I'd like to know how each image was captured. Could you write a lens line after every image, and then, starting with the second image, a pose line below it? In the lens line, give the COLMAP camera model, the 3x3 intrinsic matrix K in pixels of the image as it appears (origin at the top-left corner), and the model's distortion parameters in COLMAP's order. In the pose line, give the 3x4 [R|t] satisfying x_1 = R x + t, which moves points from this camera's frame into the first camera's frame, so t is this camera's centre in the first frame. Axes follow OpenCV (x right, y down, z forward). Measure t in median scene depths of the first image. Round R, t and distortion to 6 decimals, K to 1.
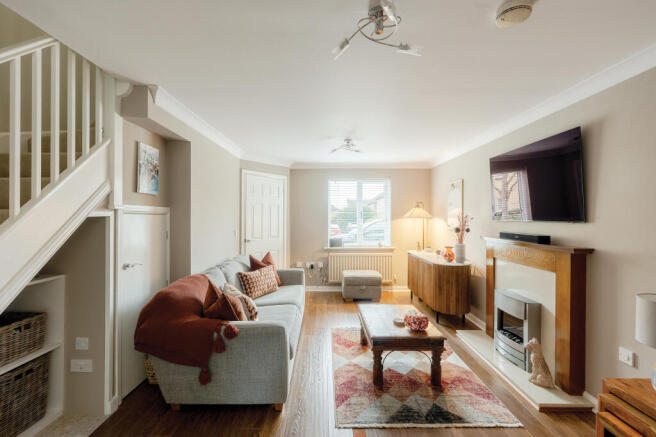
lens RADIAL K [[299.0, 0, 304.6], [0, 299.0, 213.4], [0, 0, 1]] dist [-0.005348, 0.001618]
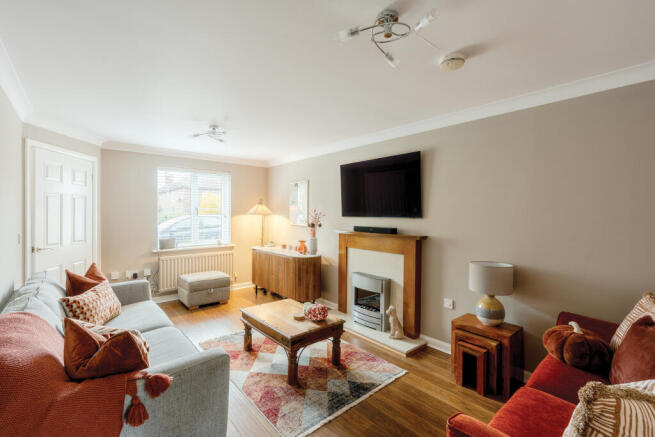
lens RADIAL K [[298.6, 0, 326.6], [0, 298.6, 214.2], [0, 0, 1]] dist [-0.005348, 0.001618]
pose [[0.745009, -0.000248, 0.667055, -0.237425], [-0.010870, 0.999863, 0.012513, -0.000947], [-0.666966, -0.016573, 0.744904, 0.146195]]
